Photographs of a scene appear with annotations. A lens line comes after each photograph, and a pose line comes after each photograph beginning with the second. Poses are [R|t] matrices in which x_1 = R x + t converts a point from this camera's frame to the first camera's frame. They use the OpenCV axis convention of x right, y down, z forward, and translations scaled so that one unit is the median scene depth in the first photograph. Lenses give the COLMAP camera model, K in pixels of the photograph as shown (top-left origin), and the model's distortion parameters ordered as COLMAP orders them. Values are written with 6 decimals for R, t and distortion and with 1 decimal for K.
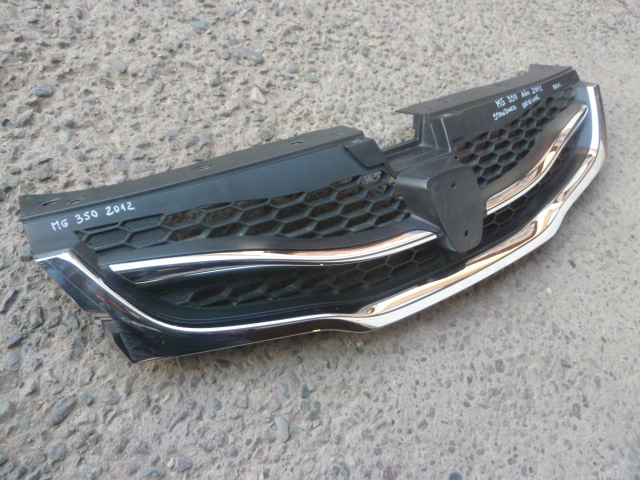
lens RADIAL K [[465.2, 0, 320.2], [0, 465.2, 241.2], [0, 0, 1]] dist [-0.031258, 0.001313]
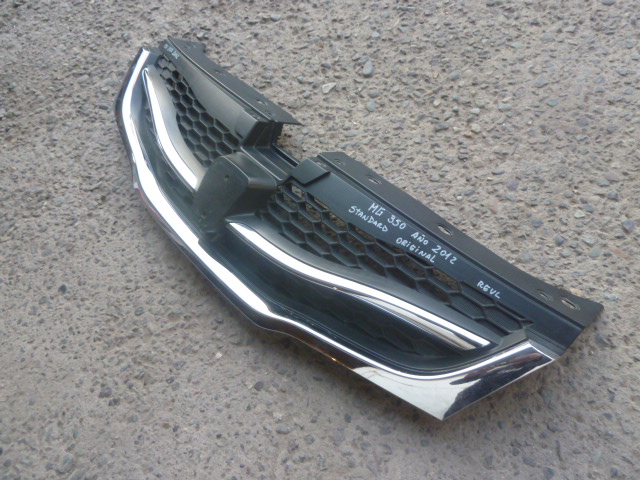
lens RADIAL K [[465.2, 0, 320.7], [0, 465.2, 238.2], [0, 0, 1]] dist [-0.031258, 0.001313]
pose [[0.169023, 0.647350, -0.743215, 1.060862], [-0.740104, 0.581351, 0.338049, -0.491193], [0.650904, 0.492919, 0.577368, 0.478537]]
